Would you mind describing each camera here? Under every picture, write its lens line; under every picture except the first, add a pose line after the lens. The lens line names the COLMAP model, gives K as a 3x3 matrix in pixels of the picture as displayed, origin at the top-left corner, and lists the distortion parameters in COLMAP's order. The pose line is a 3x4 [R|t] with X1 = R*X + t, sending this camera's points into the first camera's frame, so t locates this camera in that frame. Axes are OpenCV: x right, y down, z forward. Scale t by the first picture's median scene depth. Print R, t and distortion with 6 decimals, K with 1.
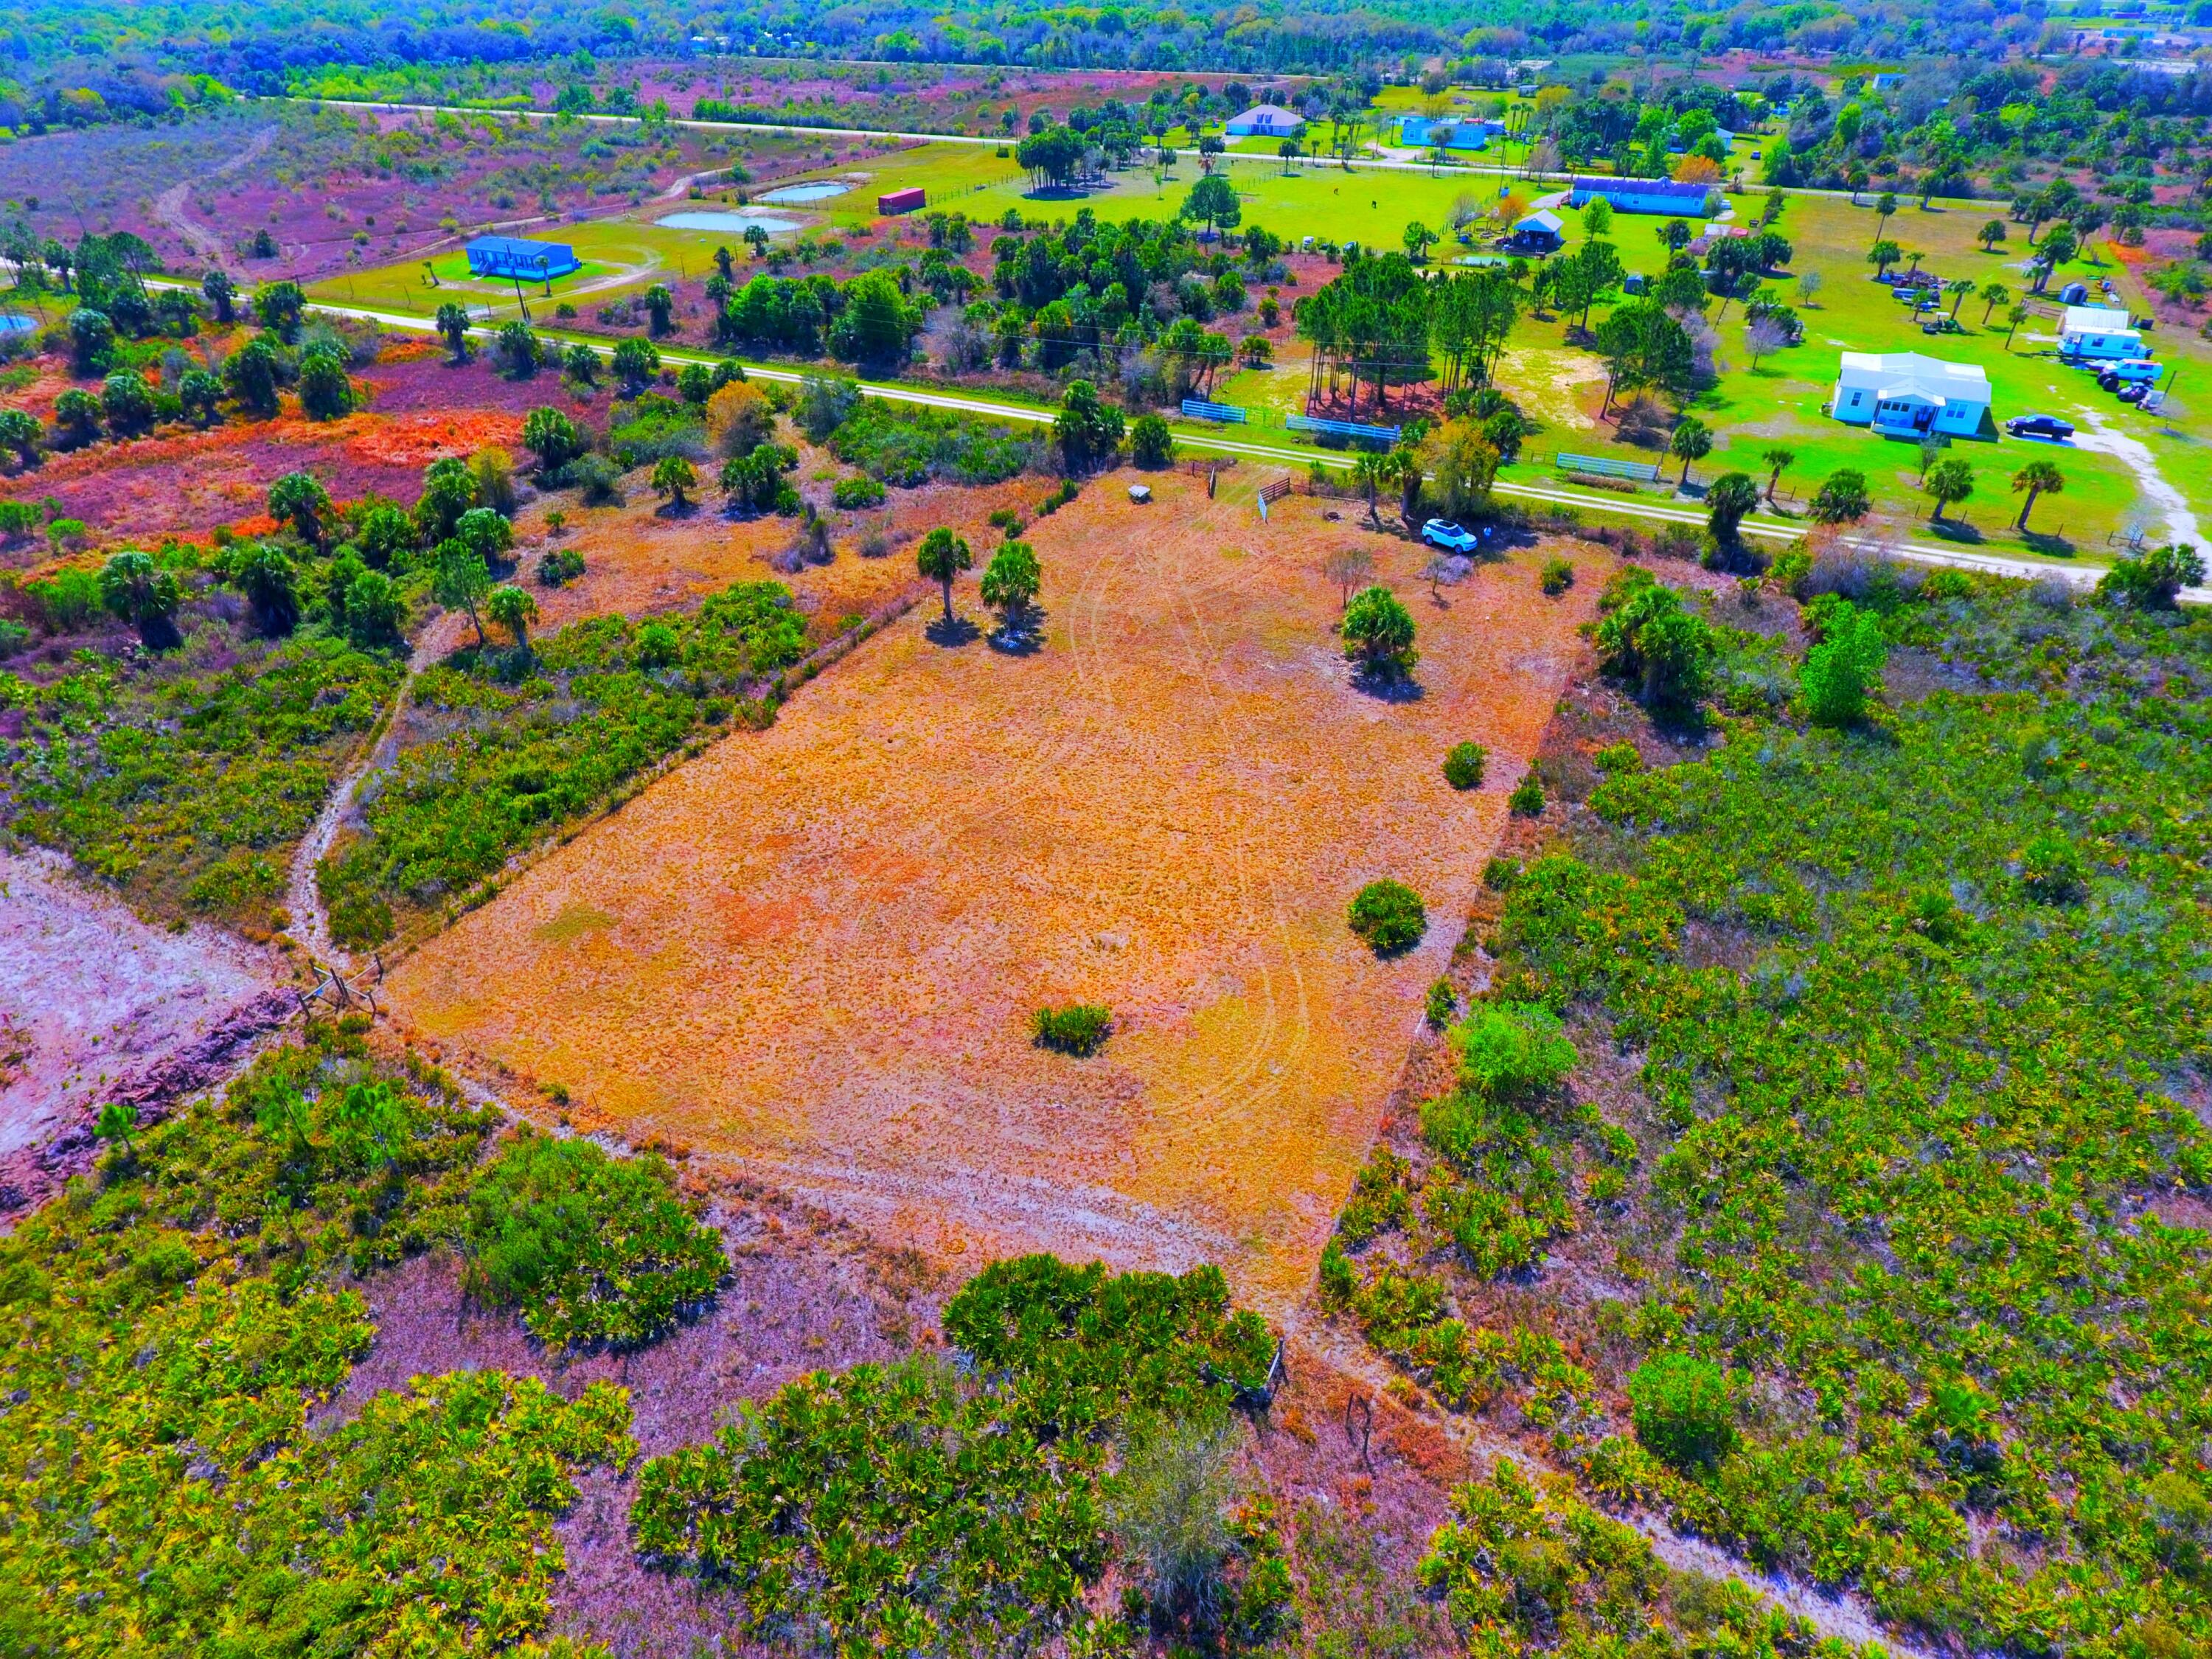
lens RADIAL K [[1305.2, 0, 1076.1], [0, 1305.2, 828.2], [0, 0, 1]] dist [-0.001104, -0.000443]
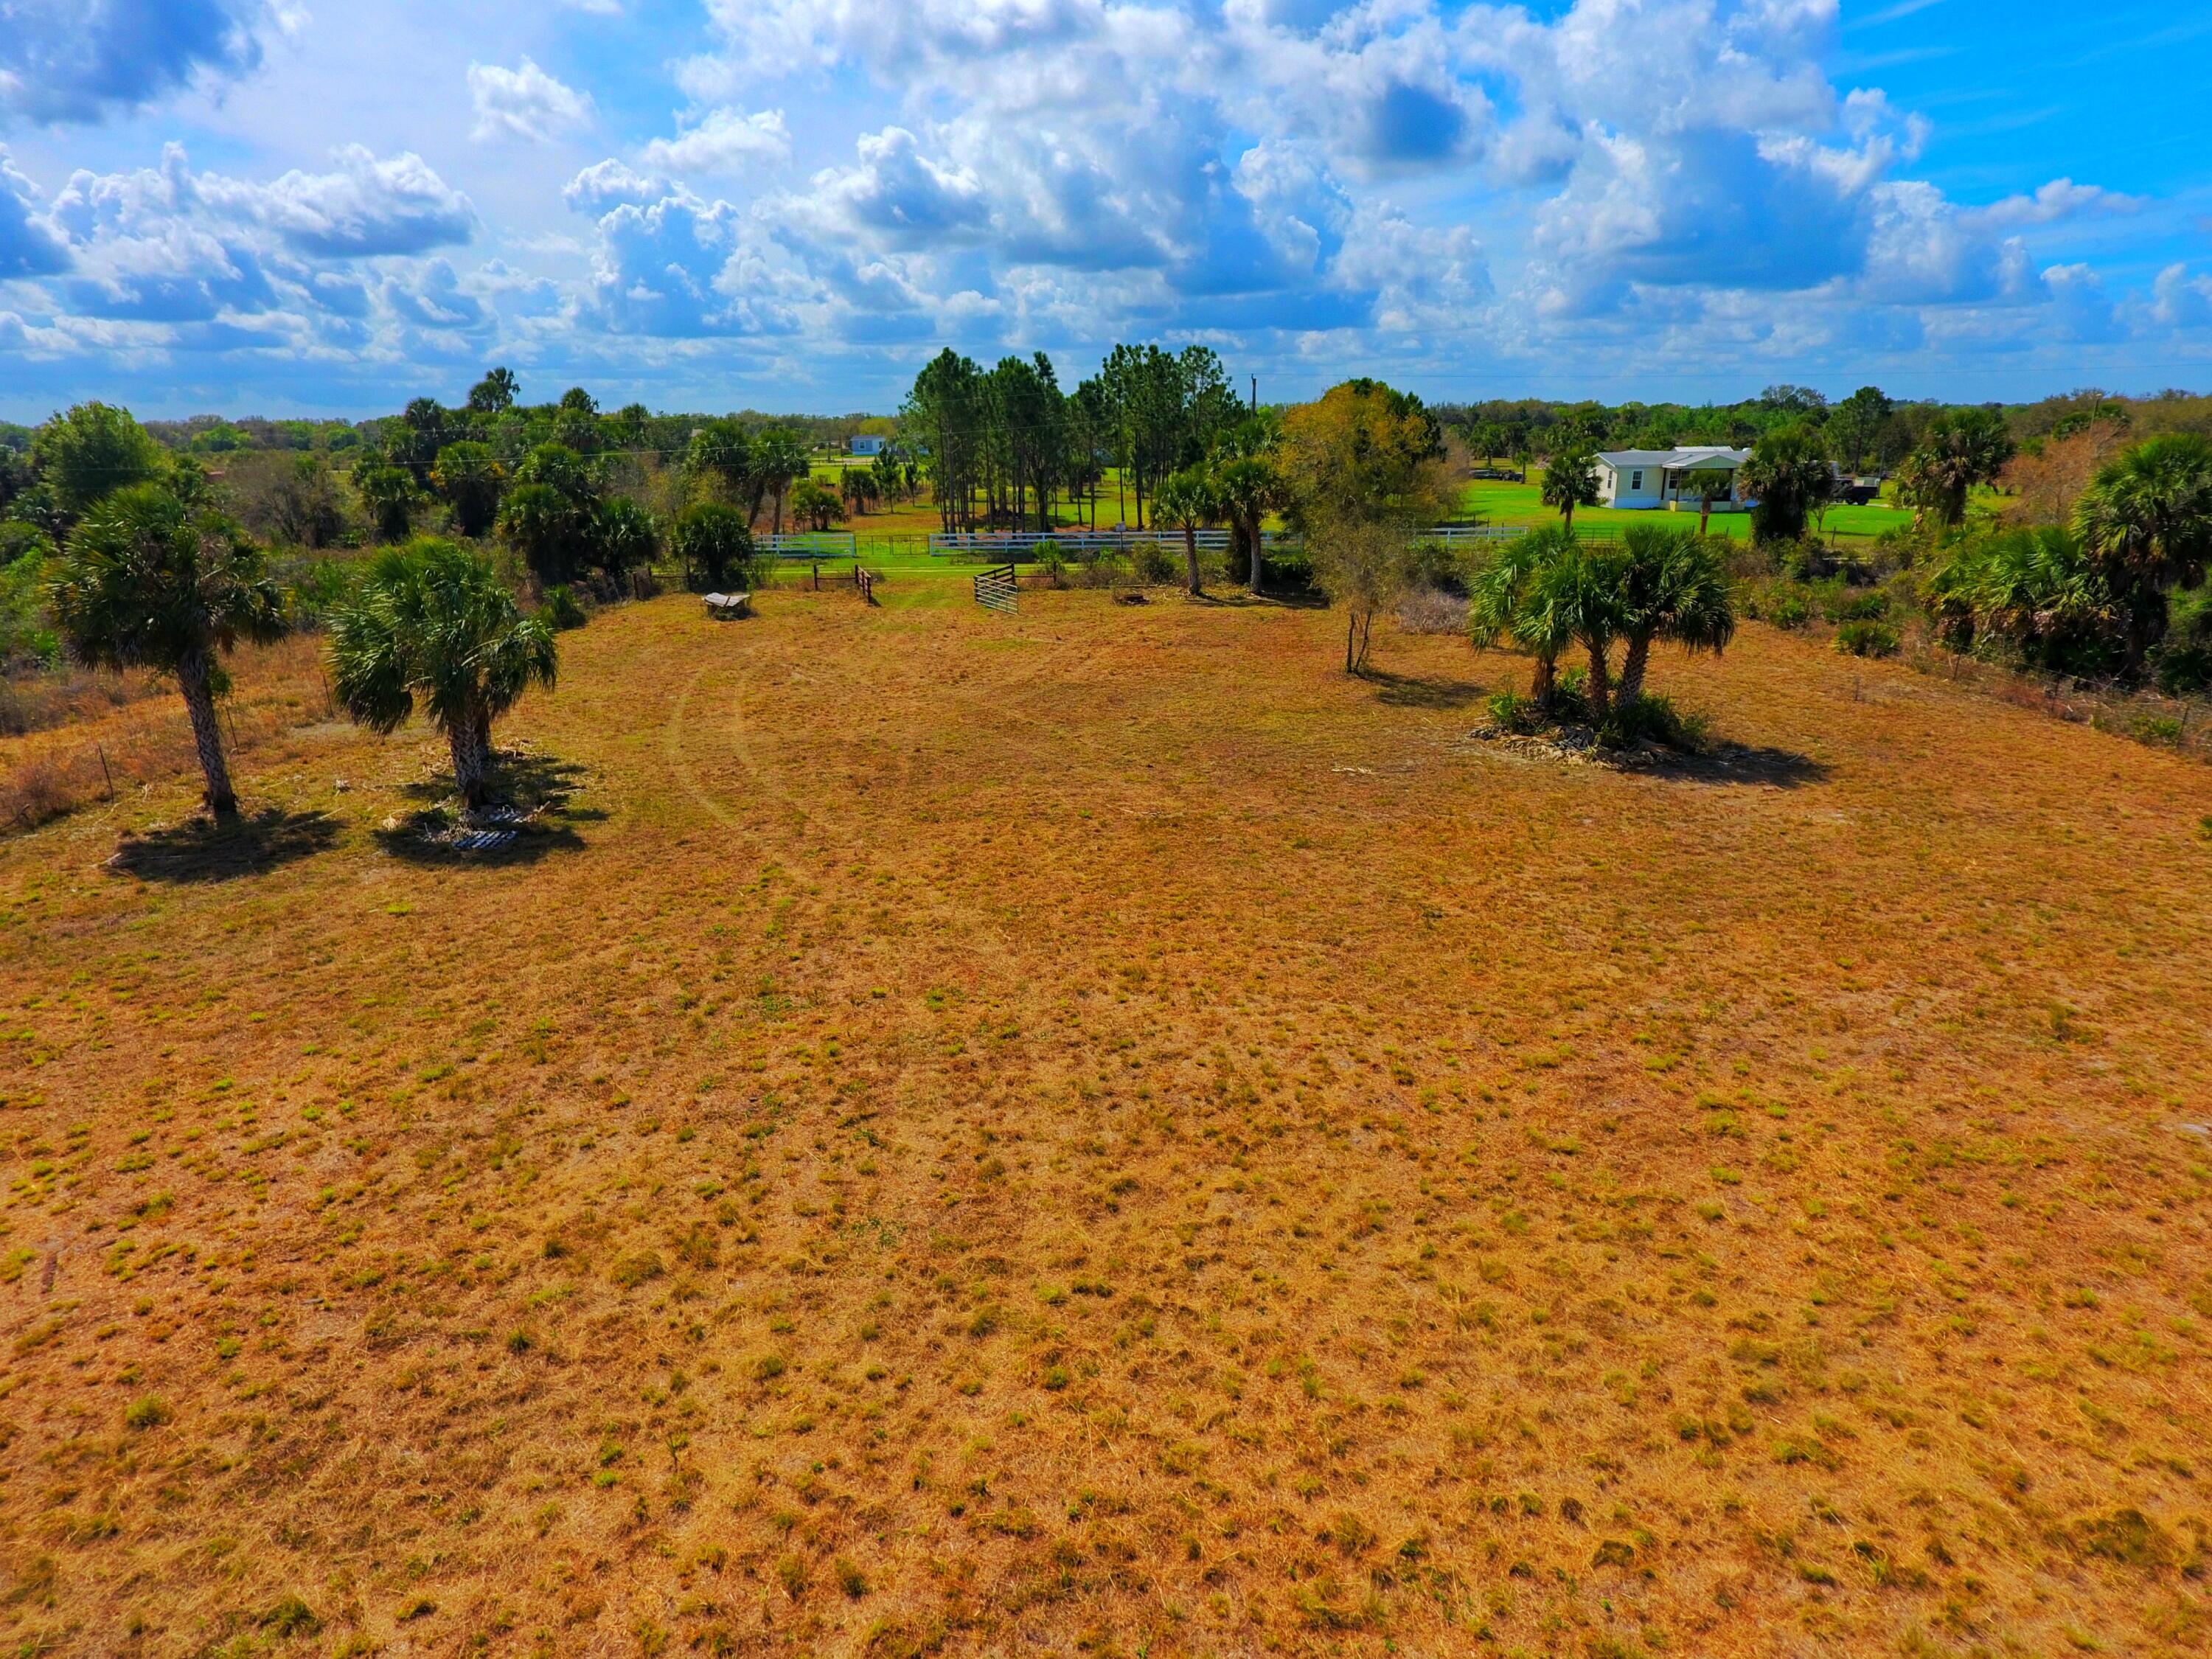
lens RADIAL K [[1305.2, 0, 1076.1], [0, 1305.2, 828.2], [0, 0, 1]] dist [-0.001104, -0.000443]
pose [[0.904214, -0.132124, 0.406129, -0.041319], [0.246709, 0.937822, -0.244182, -0.040123], [-0.348614, 0.320988, 0.880588, 0.618604]]
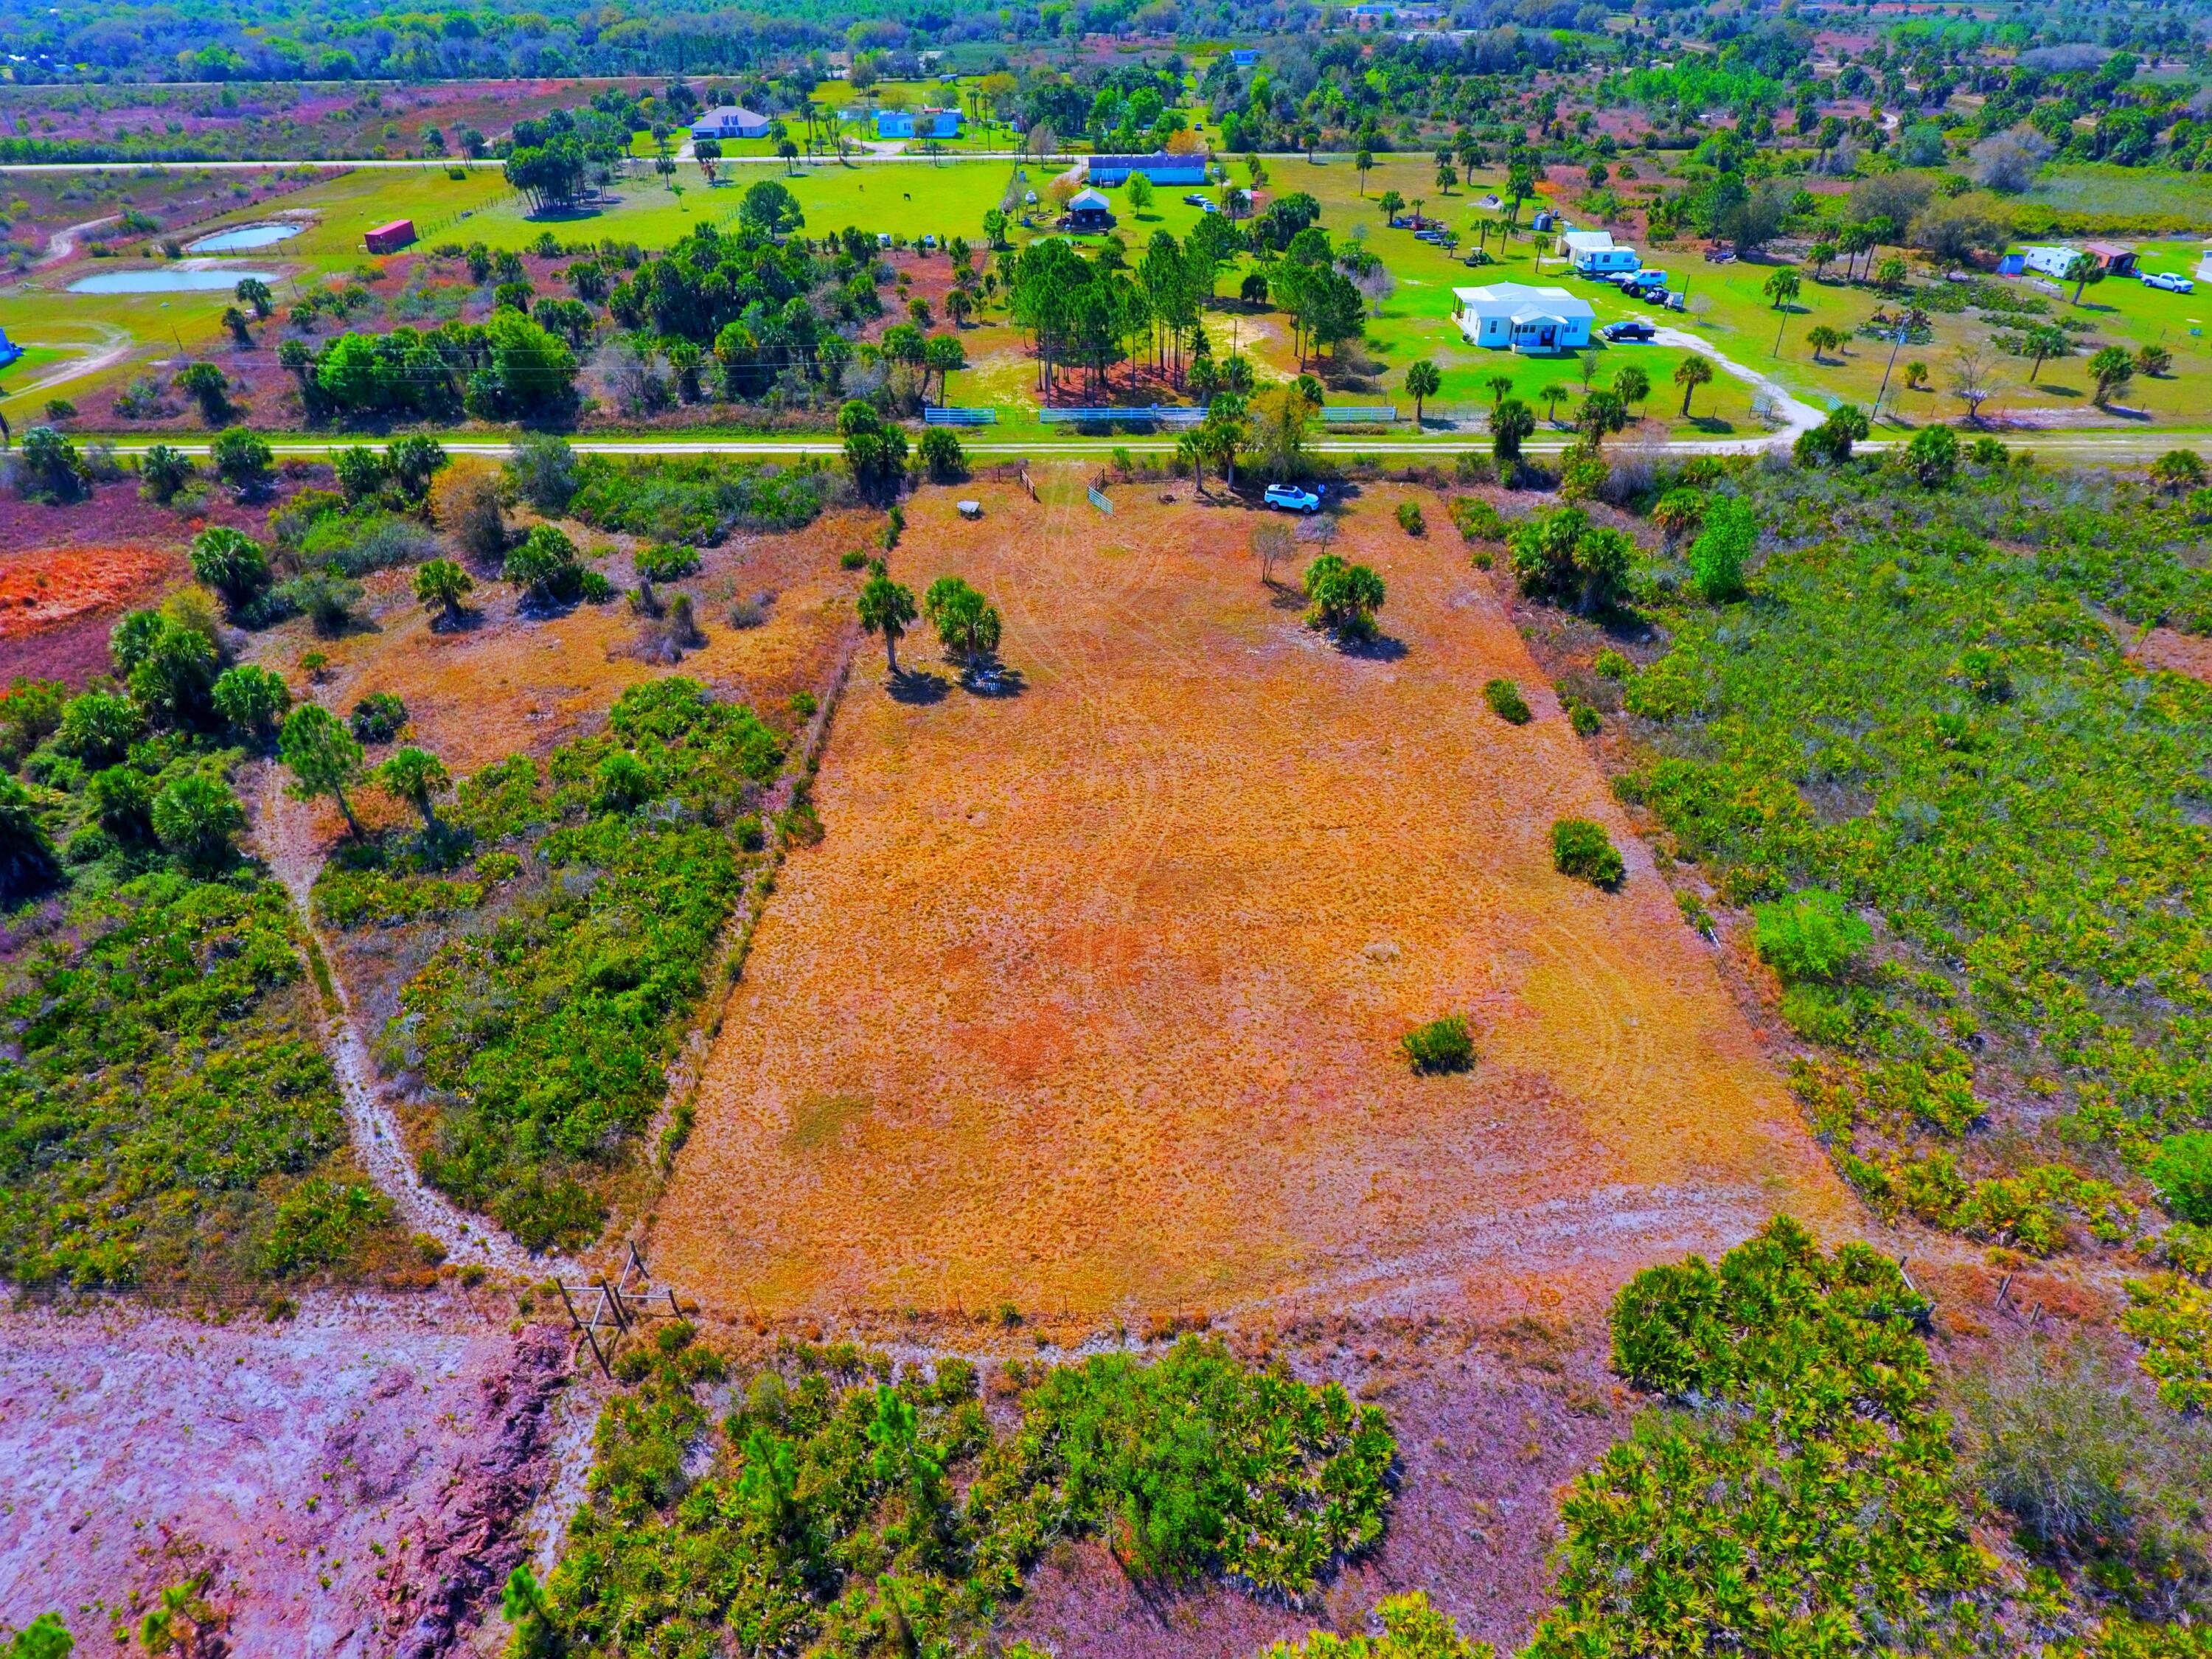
lens RADIAL K [[1305.2, 0, 1076.1], [0, 1305.2, 828.2], [0, 0, 1]] dist [-0.001104, -0.000443]
pose [[0.898643, -0.251705, 0.359284, -0.303528], [0.251459, 0.966664, 0.048267, -0.063785], [-0.359455, 0.046970, 0.931979, 0.108398]]
